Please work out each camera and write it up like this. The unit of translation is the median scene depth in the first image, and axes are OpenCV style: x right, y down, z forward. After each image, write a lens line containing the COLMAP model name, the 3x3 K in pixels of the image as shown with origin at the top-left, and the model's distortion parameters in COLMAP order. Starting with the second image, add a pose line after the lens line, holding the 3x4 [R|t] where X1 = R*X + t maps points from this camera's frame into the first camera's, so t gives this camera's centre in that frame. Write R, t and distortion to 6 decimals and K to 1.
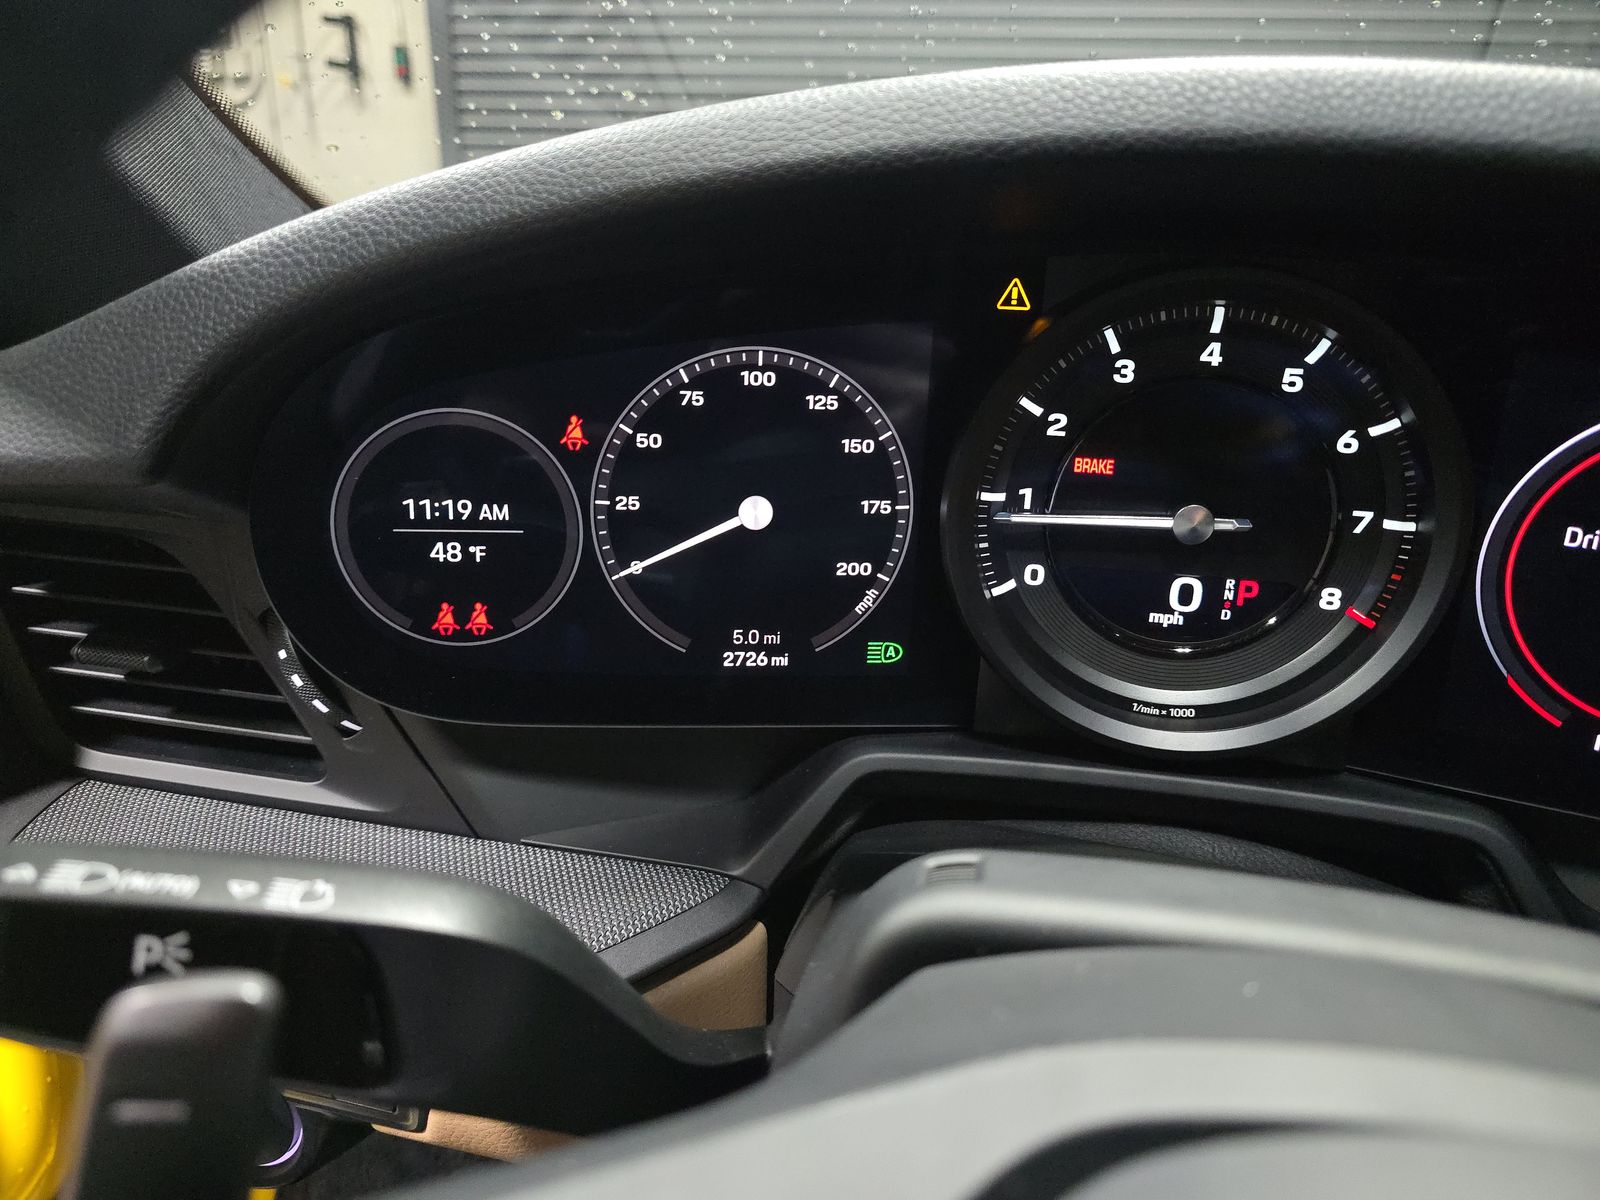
lens RADIAL K [[1076.3, 0, 800.0], [0, 1076.3, 600.0], [0, 0, 1]] dist [0.130864, -0.205752]
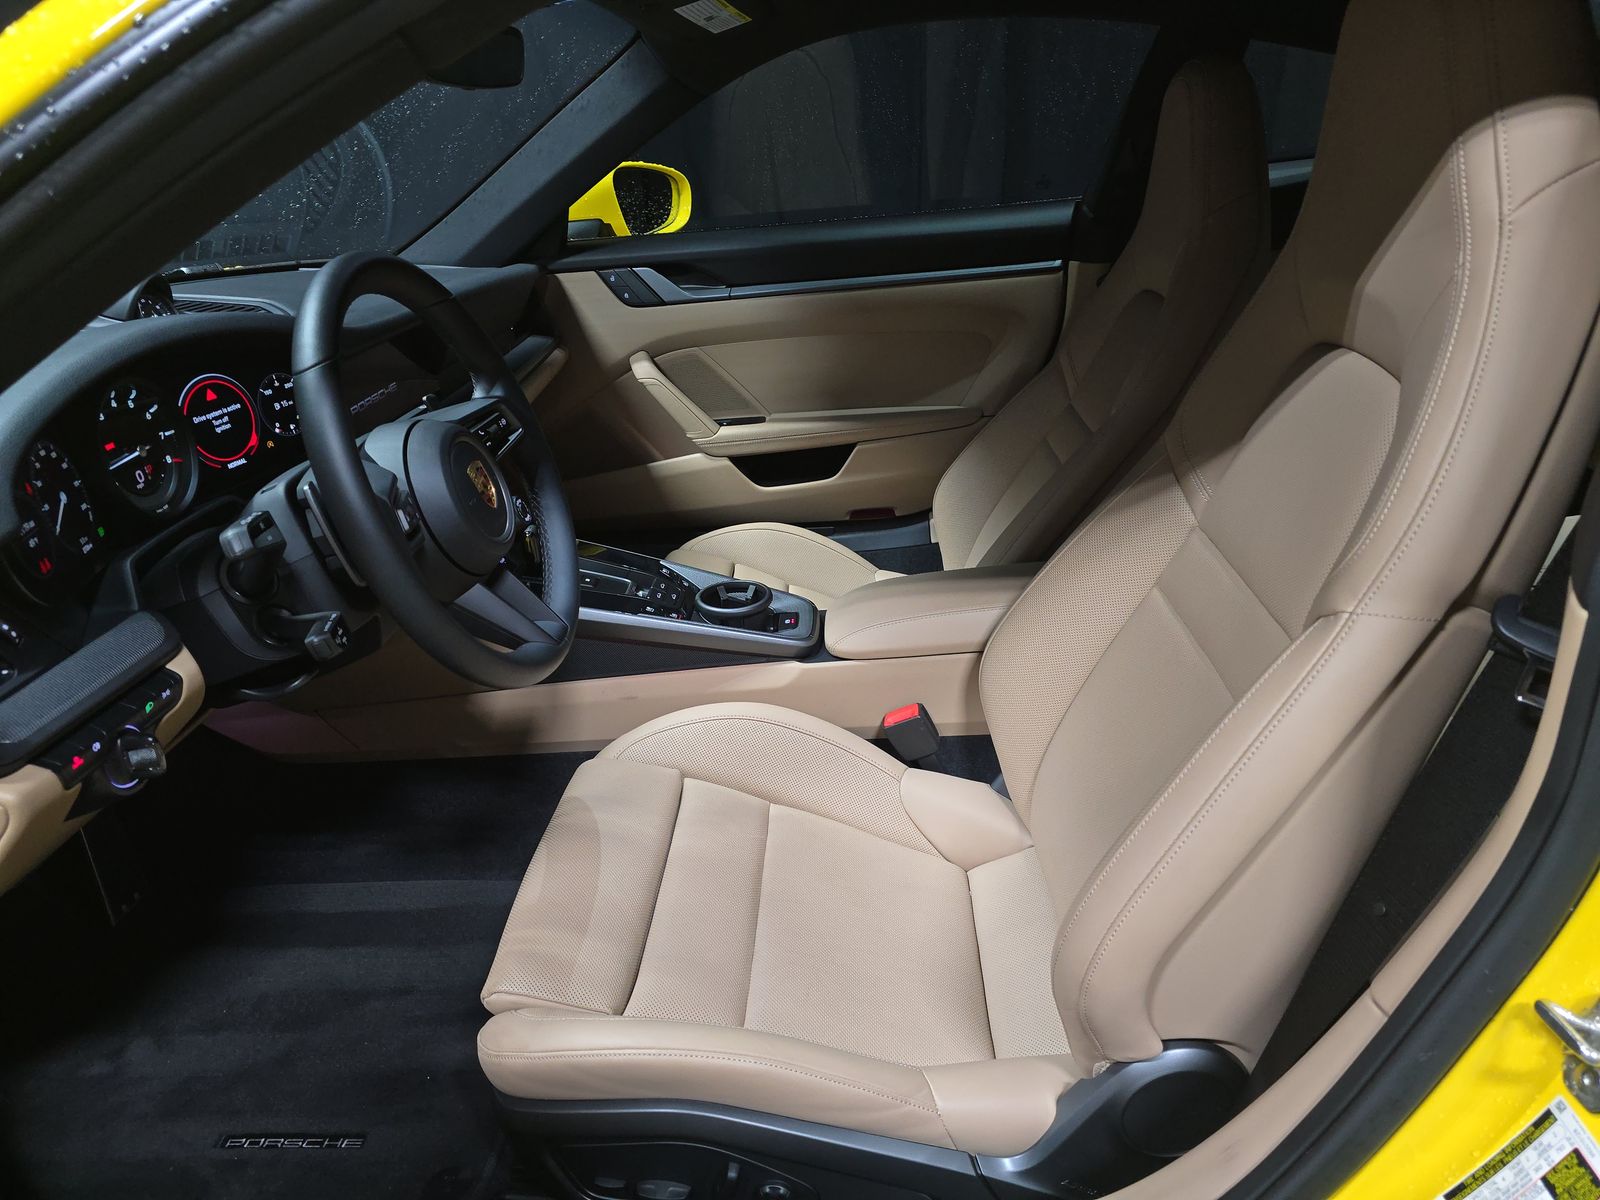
lens RADIAL K [[1105.6, 0, 791.5], [0, 1105.6, 589.5], [0, 0, 1]] dist [0.052198, -0.042227]
pose [[-0.103201, -0.418985, 0.902109, -3.051867], [0.424046, 0.801870, 0.420939, -0.322697], [-0.899741, 0.425977, 0.094915, -0.910276]]
